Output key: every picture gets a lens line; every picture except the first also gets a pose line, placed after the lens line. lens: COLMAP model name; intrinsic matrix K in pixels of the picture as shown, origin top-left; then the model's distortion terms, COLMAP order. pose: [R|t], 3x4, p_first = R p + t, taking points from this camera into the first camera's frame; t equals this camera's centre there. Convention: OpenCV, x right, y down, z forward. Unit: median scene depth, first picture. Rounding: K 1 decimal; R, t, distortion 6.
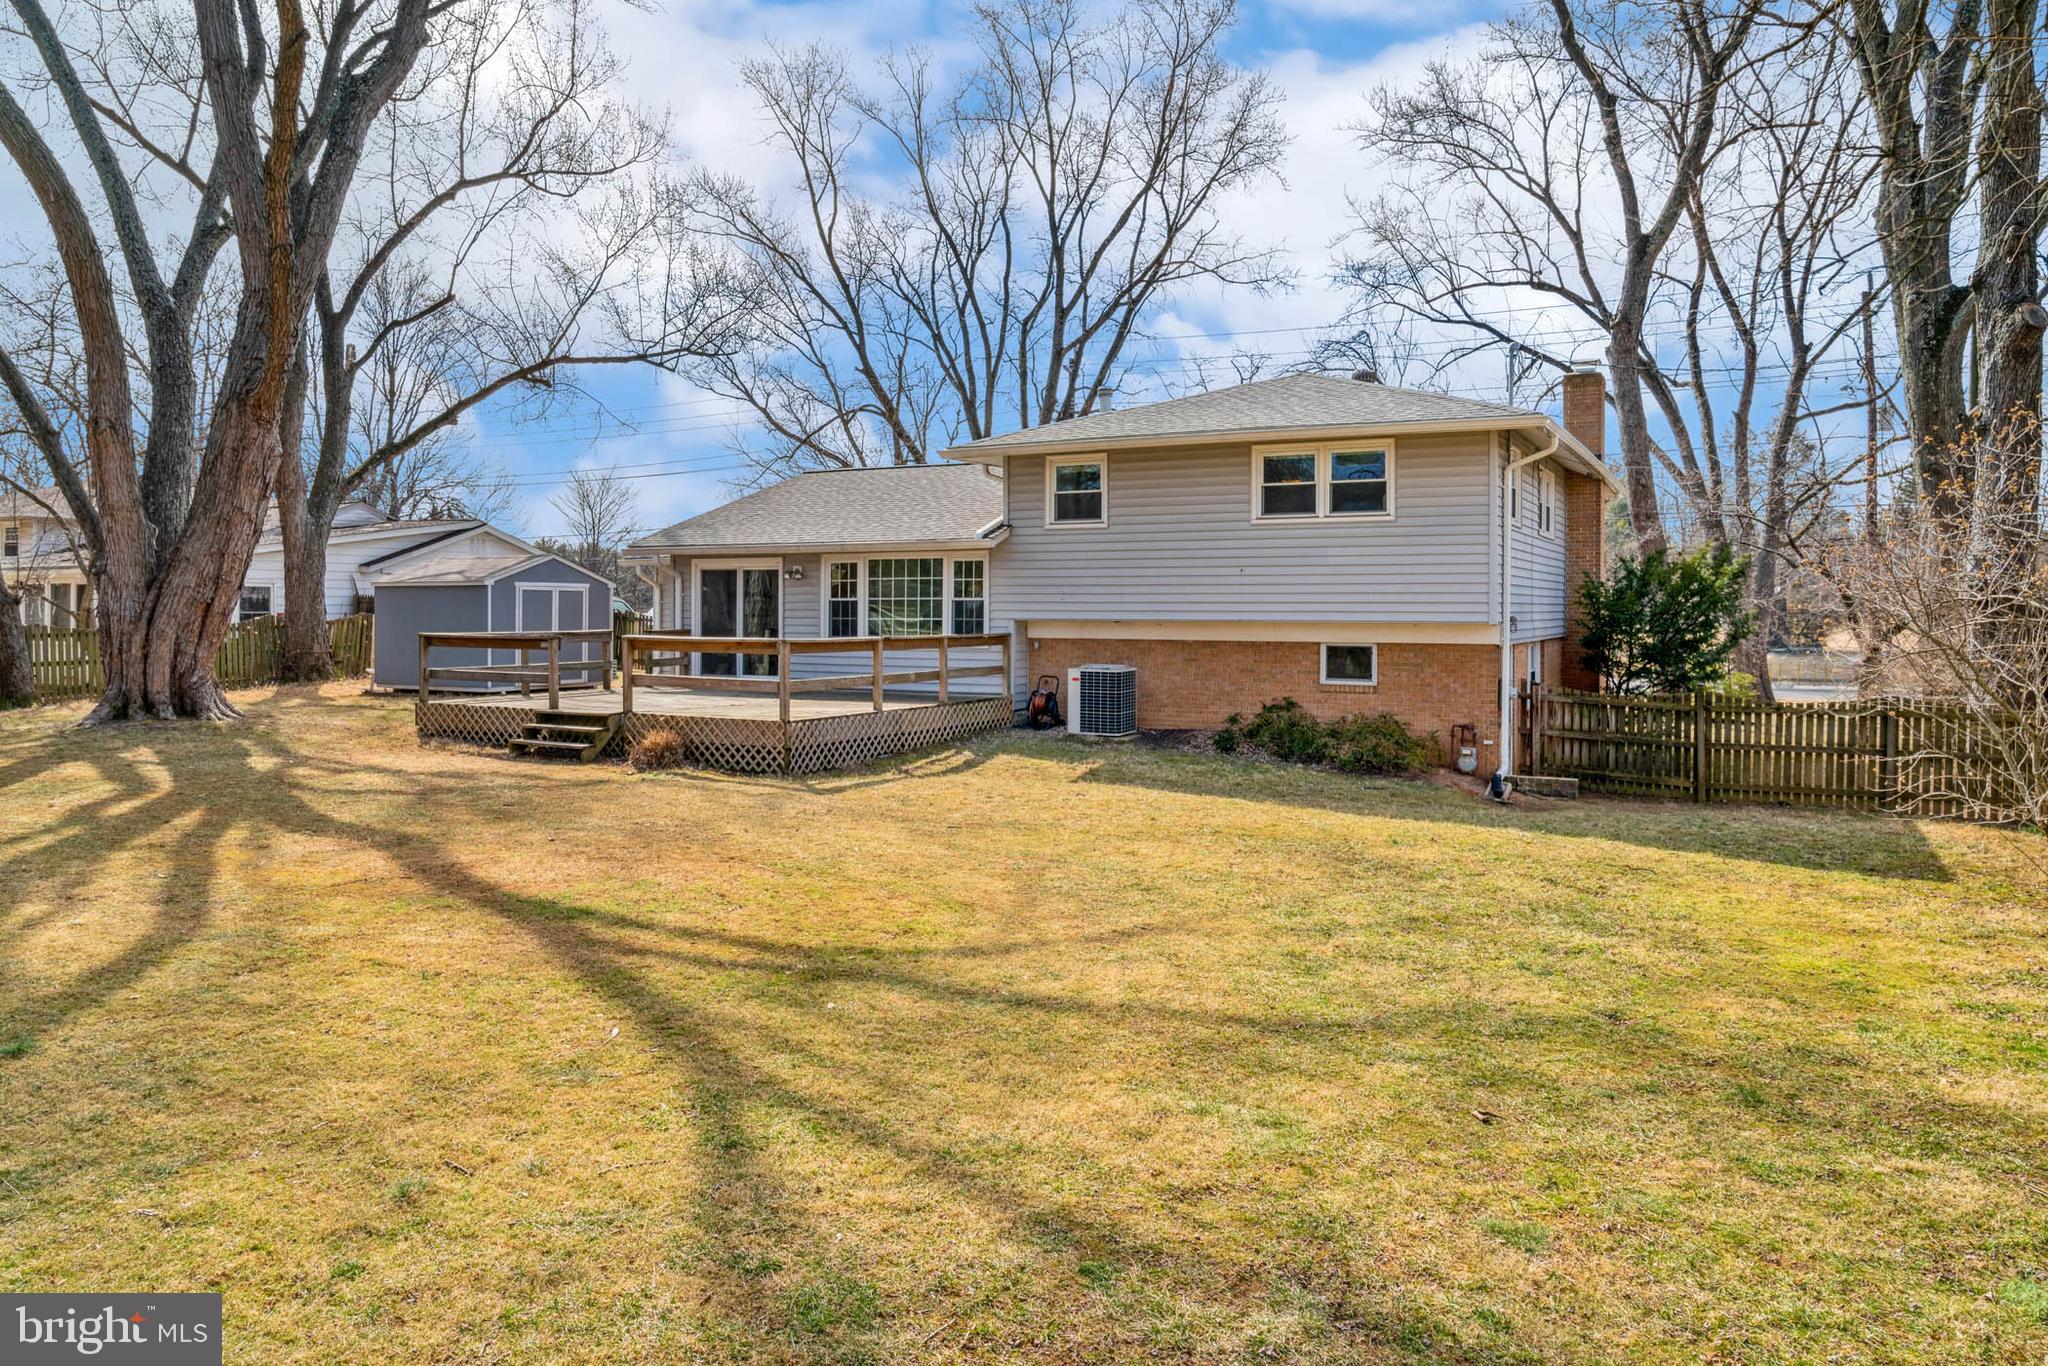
lens RADIAL K [[1327.5, 0, 1024.1], [0, 1327.5, 678.3], [0, 0, 1]] dist [-0.001545, 0.000230]
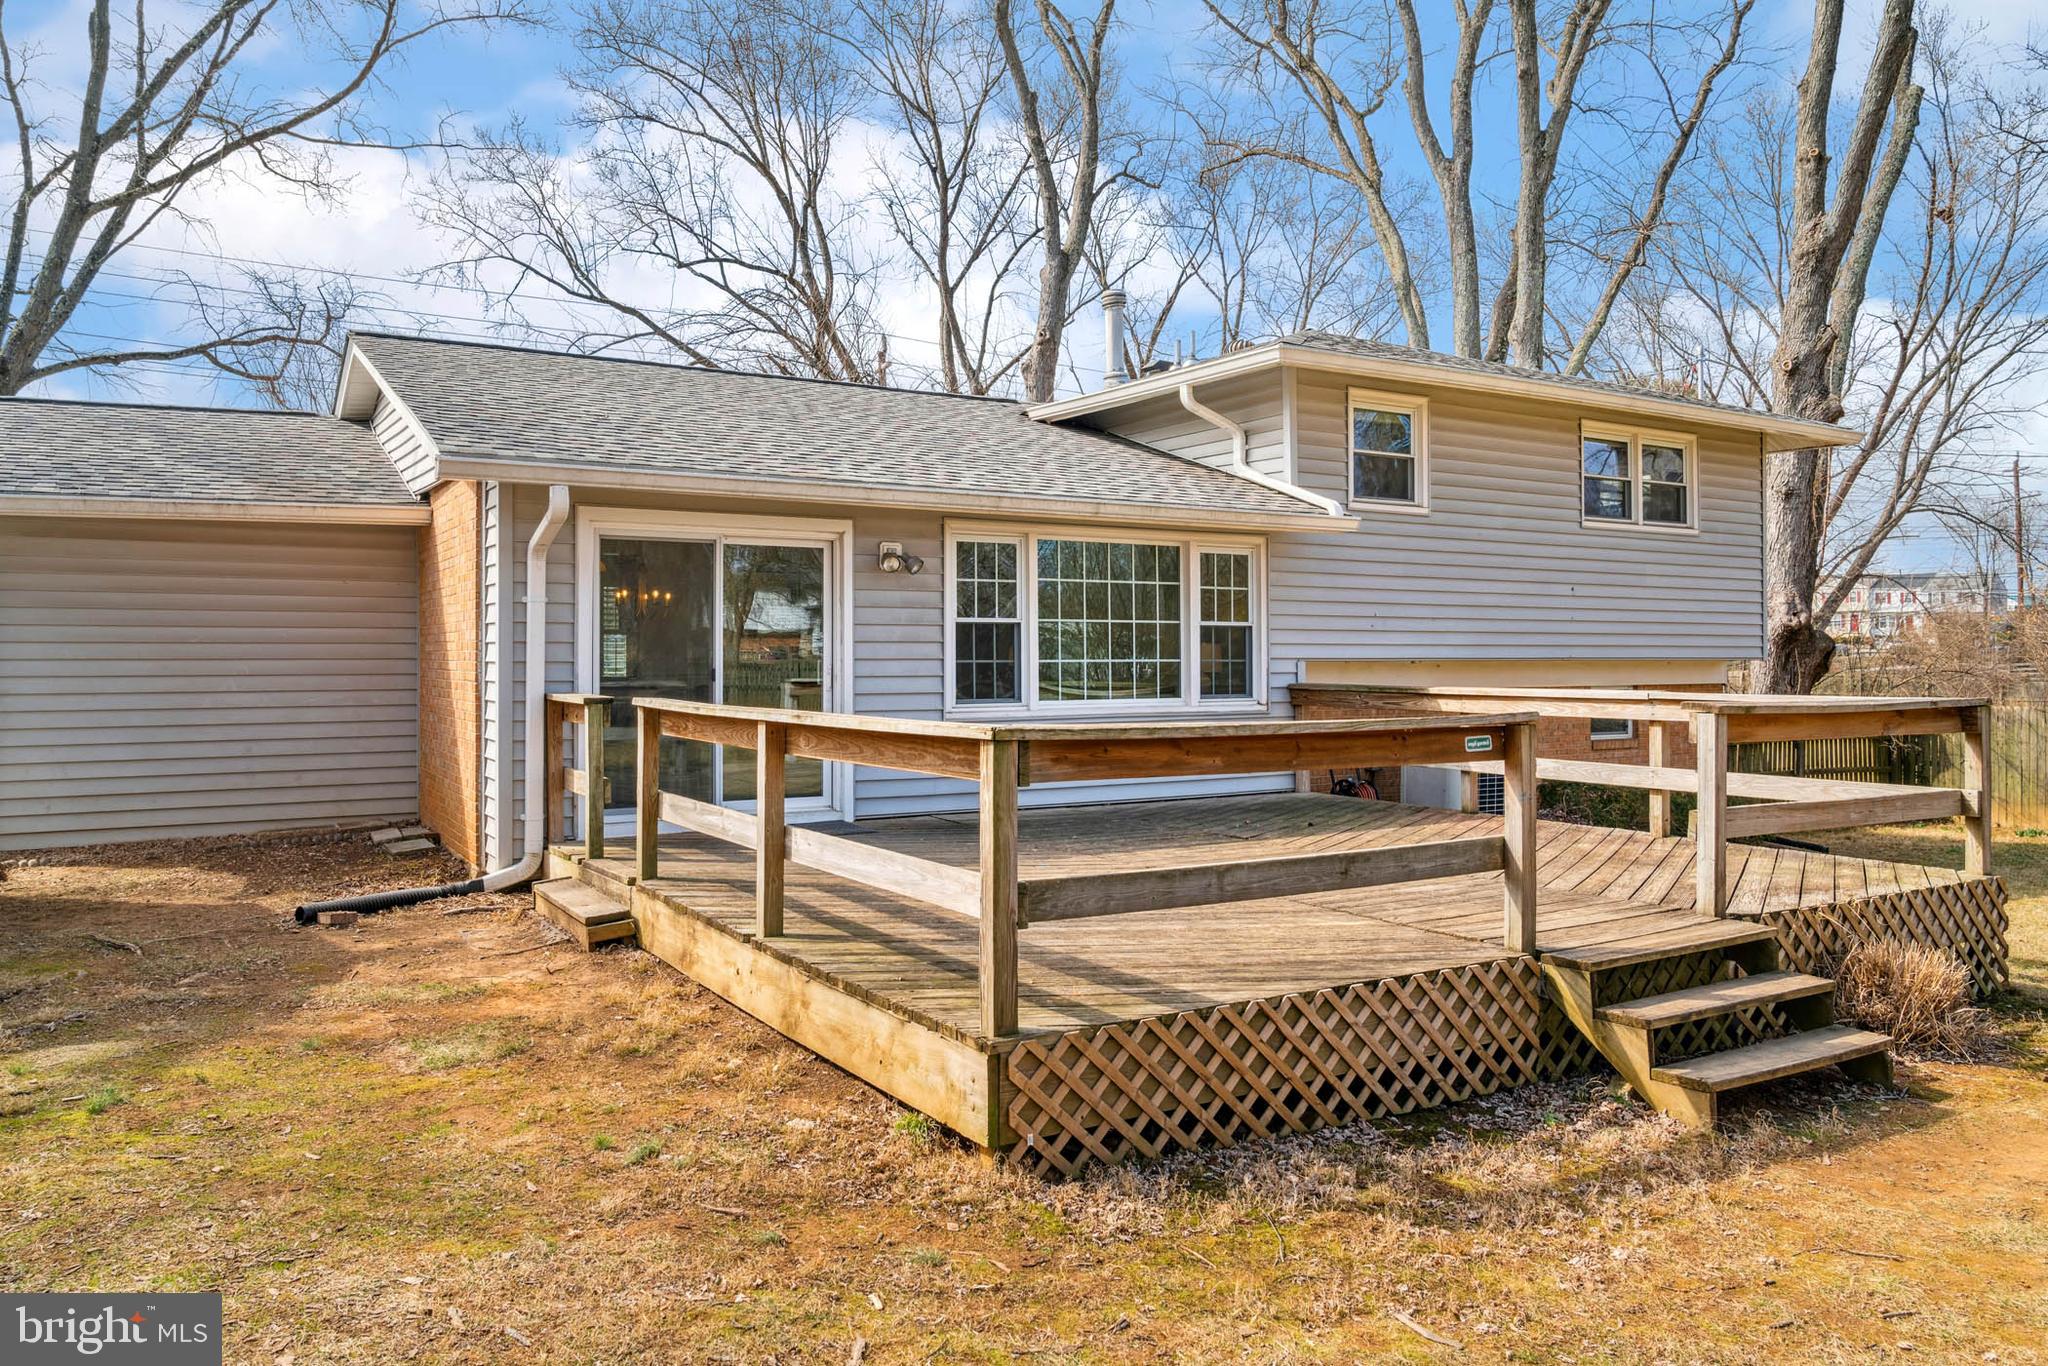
lens RADIAL K [[1327.5, 0, 1024.2], [0, 1327.5, 672.0], [0, 0, 1]] dist [-0.001545, 0.000230]
pose [[0.594779, -0.018500, 0.803676, -0.532506], [0.032993, 0.999455, -0.001410, -0.041261], [-0.803212, 0.027354, 0.595065, 0.734009]]
